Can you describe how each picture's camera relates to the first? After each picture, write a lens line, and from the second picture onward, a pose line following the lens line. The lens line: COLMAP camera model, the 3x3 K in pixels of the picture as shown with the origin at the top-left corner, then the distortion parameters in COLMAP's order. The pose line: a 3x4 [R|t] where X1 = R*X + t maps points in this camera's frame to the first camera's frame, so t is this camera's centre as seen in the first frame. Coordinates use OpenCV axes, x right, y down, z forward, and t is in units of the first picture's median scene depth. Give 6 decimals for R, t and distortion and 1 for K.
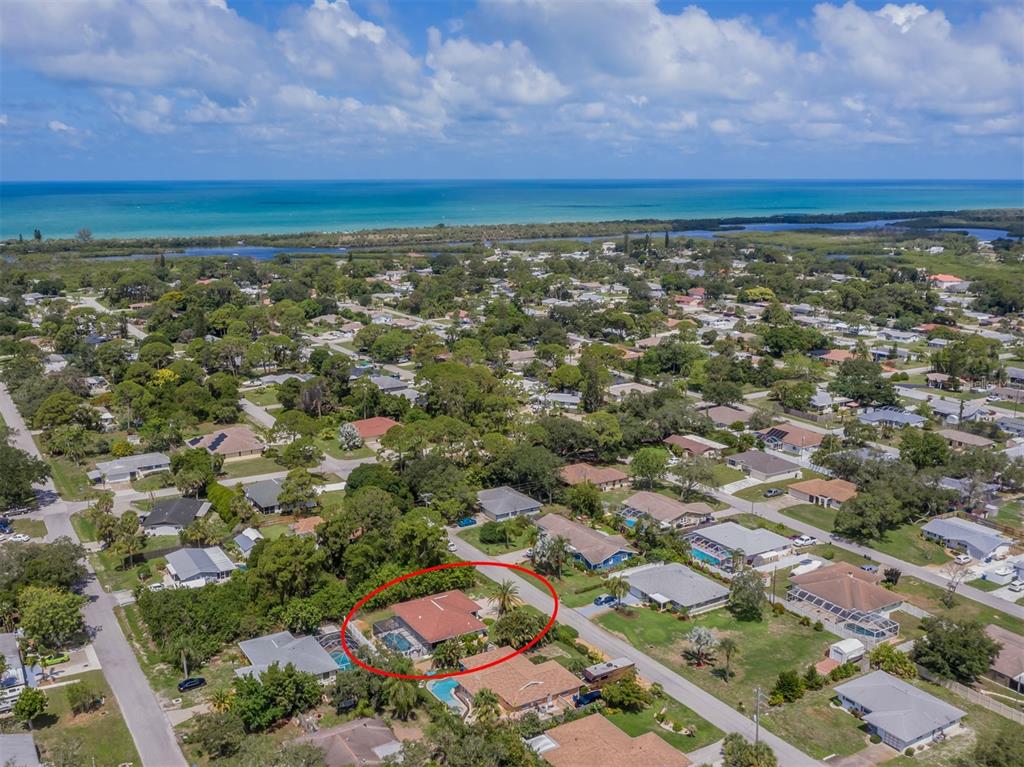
lens RADIAL K [[945.9, 0, 448.8], [0, 945.9, 422.4], [0, 0, 1]] dist [-0.012795, -0.001900]
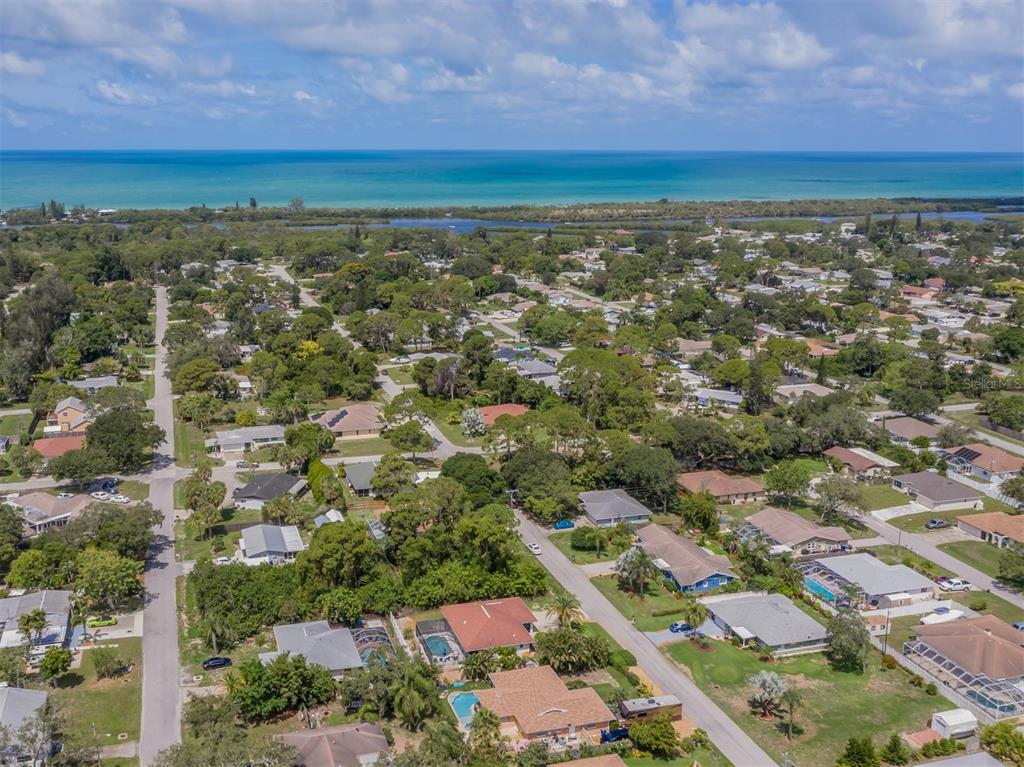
lens RADIAL K [[1002.7, 0, 435.1], [0, 1002.7, 381.6], [0, 0, 1]] dist [-0.024133, 0.021626]
pose [[0.968995, 0.059950, -0.239699, 0.128612], [-0.065753, 0.997703, -0.016277, -0.009344], [0.238172, 0.031533, 0.970711, 0.024801]]
